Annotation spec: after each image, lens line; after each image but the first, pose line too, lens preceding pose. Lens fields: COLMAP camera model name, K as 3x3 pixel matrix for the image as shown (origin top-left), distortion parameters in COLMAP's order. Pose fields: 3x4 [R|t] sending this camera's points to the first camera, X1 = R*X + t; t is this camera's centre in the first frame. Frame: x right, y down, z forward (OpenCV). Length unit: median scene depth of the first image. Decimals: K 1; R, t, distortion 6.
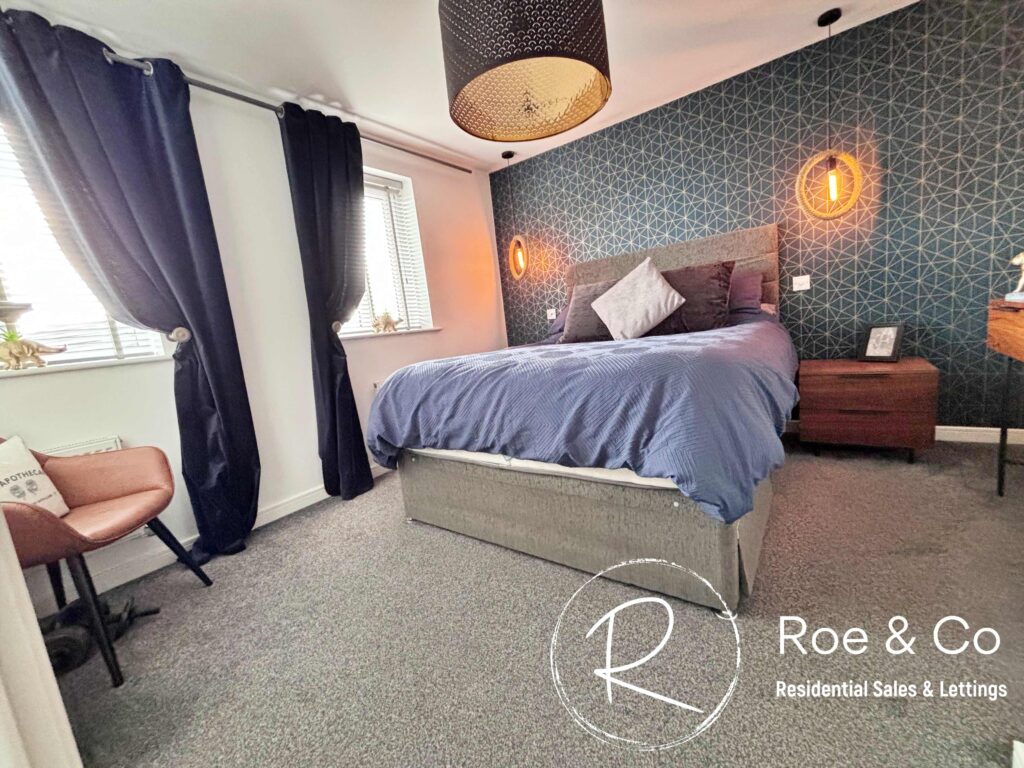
lens RADIAL K [[413.0, 0, 513.5], [0, 413.0, 387.3], [0, 0, 1]] dist [0.000571, -0.001050]
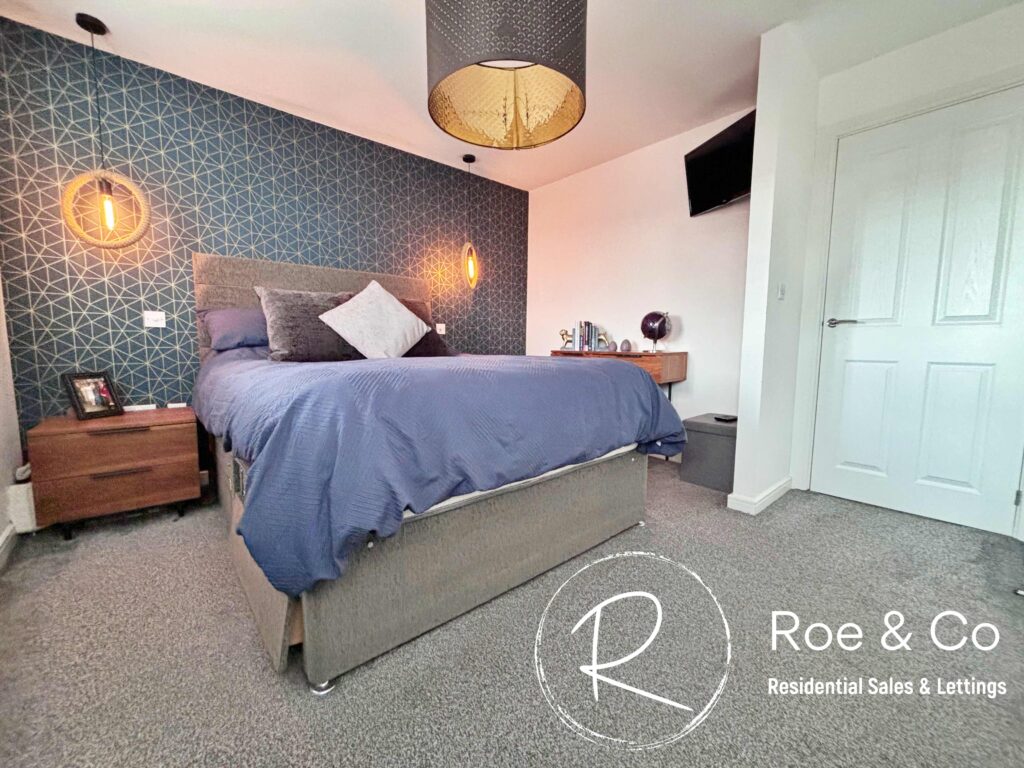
lens RADIAL K [[413.0, 0, 512.3], [0, 413.0, 385.0], [0, 0, 1]] dist [0.000571, -0.001050]
pose [[0.210989, 0.018795, 0.977308, -0.533764], [0.118603, 0.991936, -0.044681, 0.013470], [-0.970266, 0.125338, 0.207059, 0.499115]]
